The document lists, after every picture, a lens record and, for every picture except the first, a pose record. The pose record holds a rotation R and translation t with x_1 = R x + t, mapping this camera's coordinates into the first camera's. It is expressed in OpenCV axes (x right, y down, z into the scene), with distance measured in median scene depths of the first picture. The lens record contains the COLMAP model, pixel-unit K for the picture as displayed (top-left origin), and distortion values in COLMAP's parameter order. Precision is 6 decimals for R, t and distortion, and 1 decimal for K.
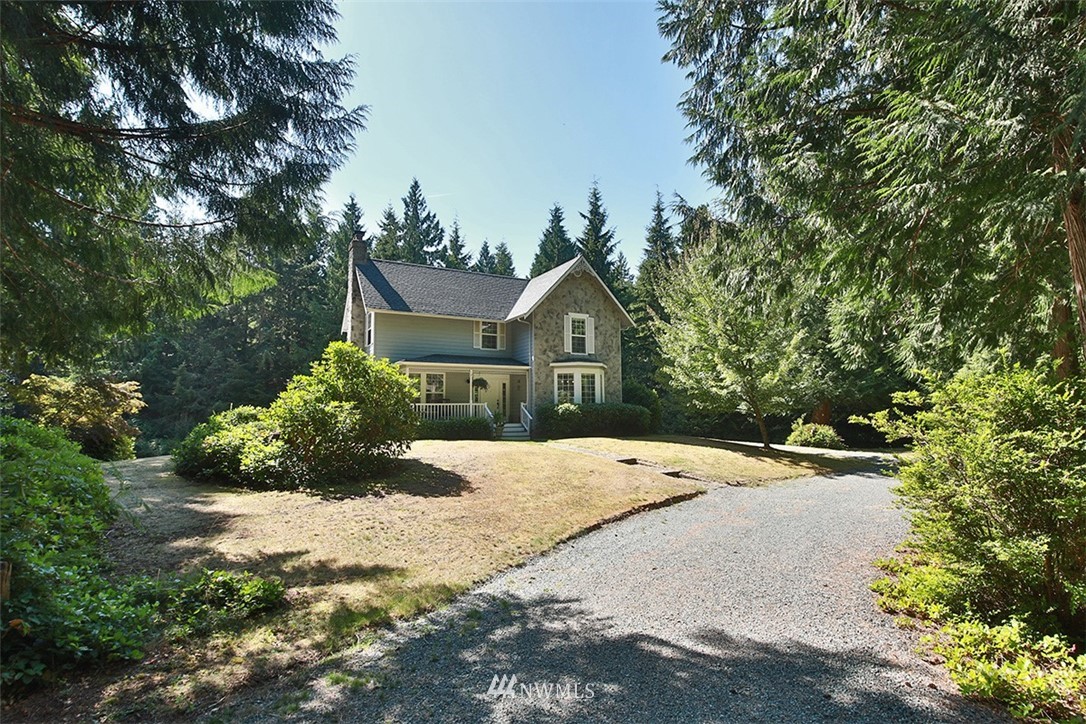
lens RADIAL K [[500.5, 0, 542.8], [0, 500.5, 363.7], [0, 0, 1]] dist [0.000251, 0.000007]
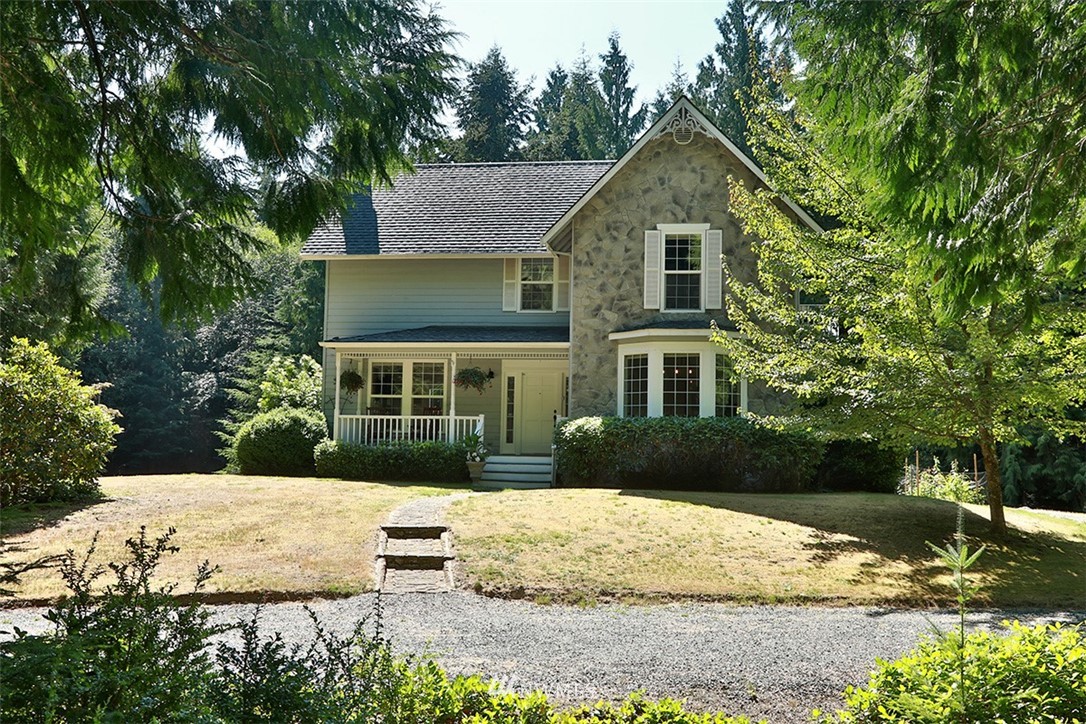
lens RADIAL K [[1002.9, 0, 543.1], [0, 1002.9, 361.7], [0, 0, 1]] dist [0.002311, 0.000000]
pose [[0.812472, -0.024485, -0.582486, 0.518041], [0.035554, 0.999339, 0.007584, 0.015437], [0.581915, -0.026872, 0.812805, 0.176770]]
